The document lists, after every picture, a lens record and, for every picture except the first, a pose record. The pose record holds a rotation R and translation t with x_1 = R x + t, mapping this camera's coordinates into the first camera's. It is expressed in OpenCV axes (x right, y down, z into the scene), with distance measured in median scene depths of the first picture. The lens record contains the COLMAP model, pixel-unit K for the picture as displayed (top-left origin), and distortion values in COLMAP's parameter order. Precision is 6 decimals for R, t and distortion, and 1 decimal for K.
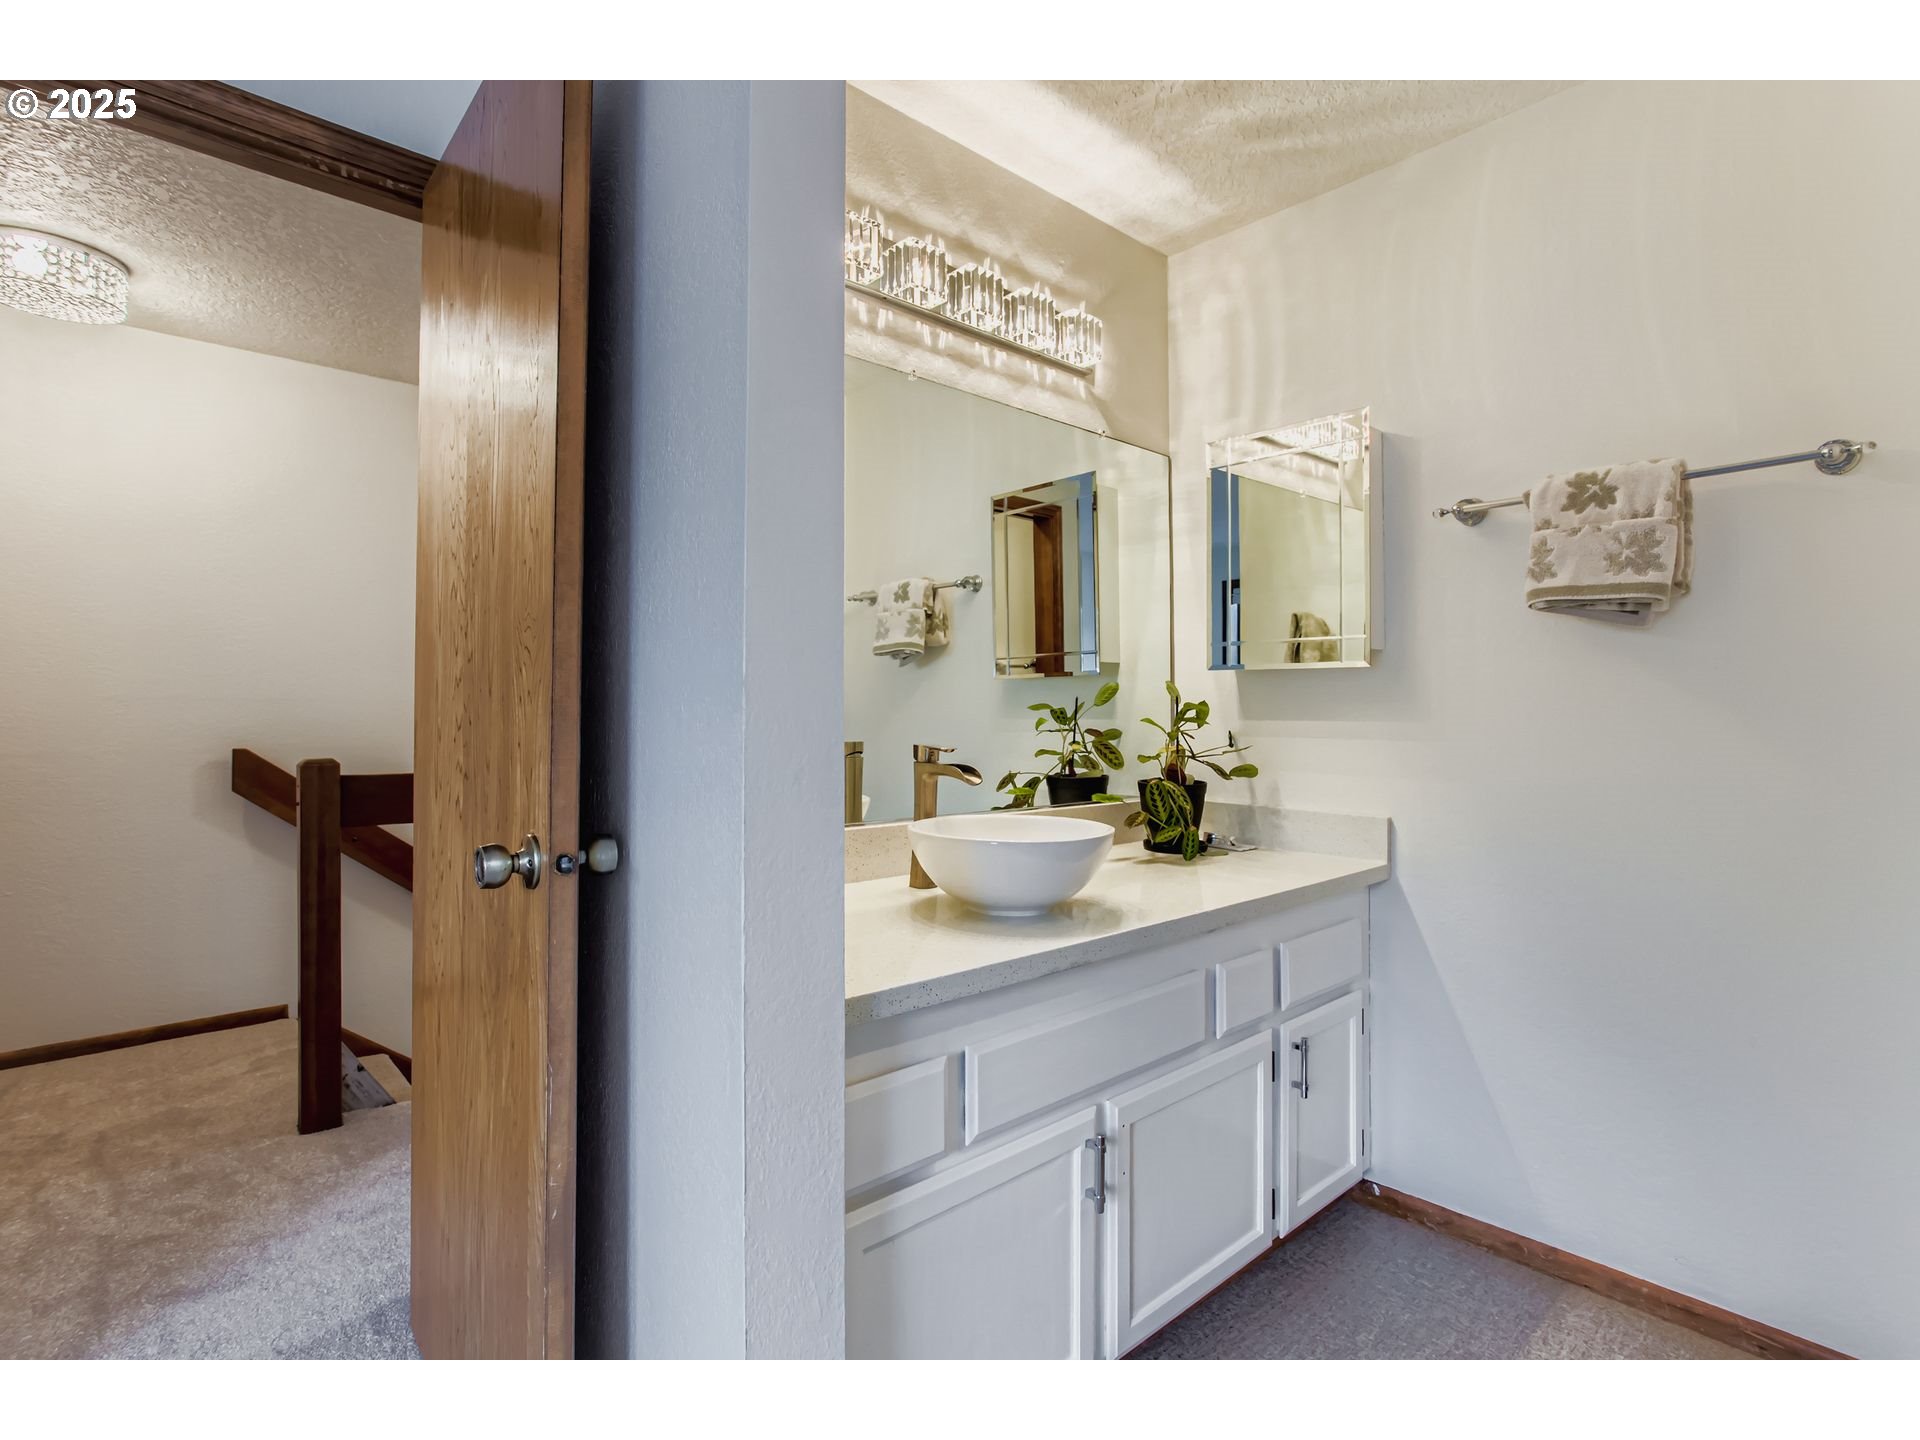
lens RADIAL K [[924.6, 0, 960.0], [0, 924.6, 720.0], [0, 0, 1]] dist [-0.026645, 0.000413]
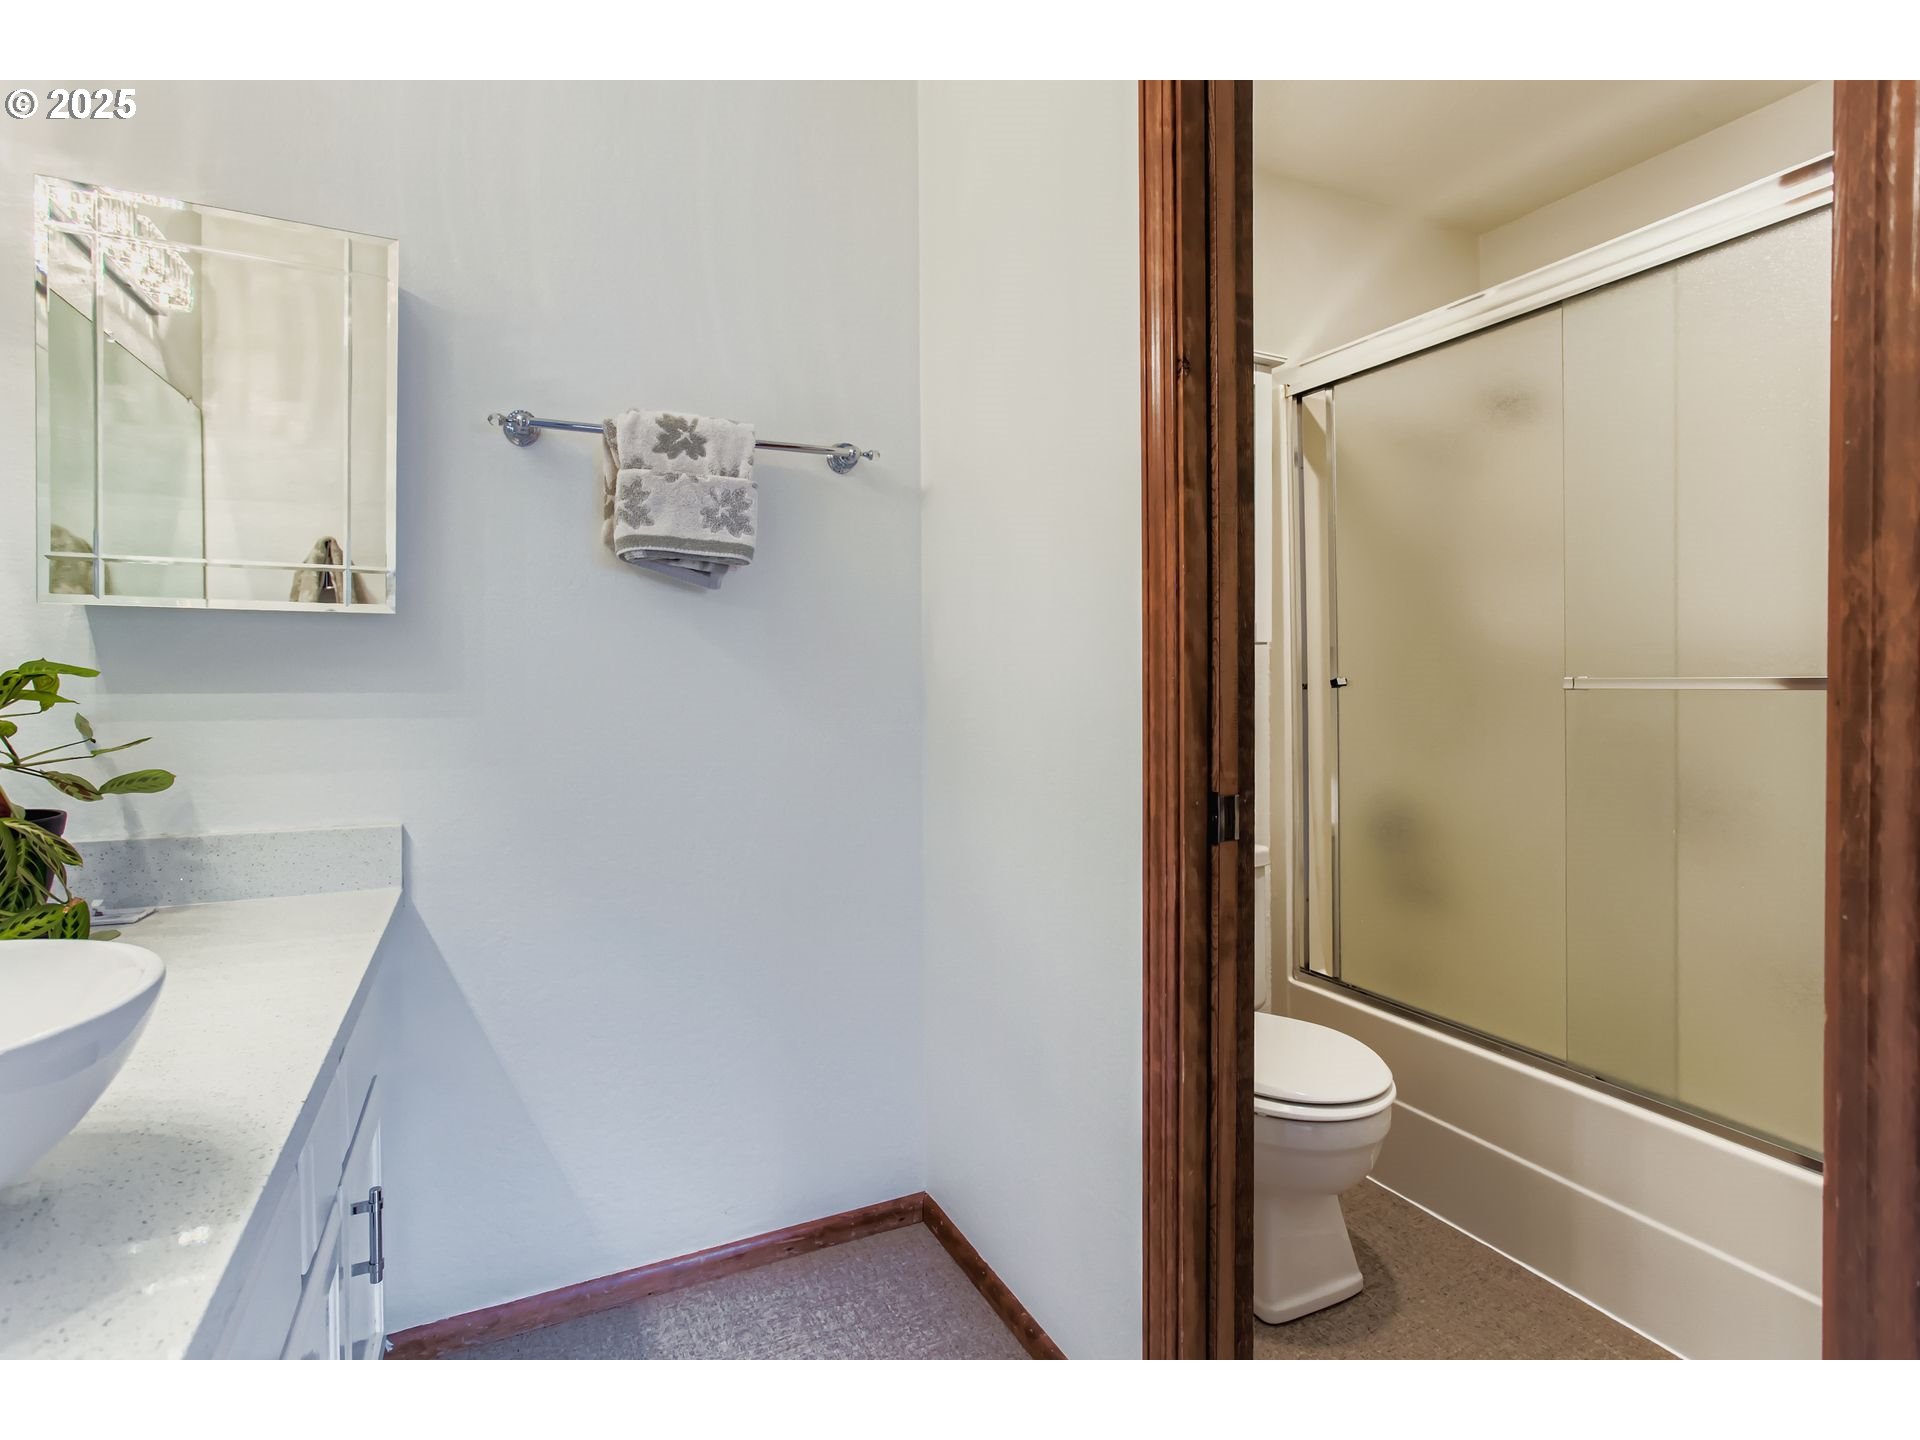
lens RADIAL K [[935.2, 0, 961.4], [0, 935.2, 670.5], [0, 0, 1]] dist [-0.030887, -0.000005]
pose [[0.274755, -0.006250, 0.961494, -0.134239], [0.012107, 0.999922, 0.003040, -0.014321], [-0.961438, 0.010805, 0.274809, 0.464702]]
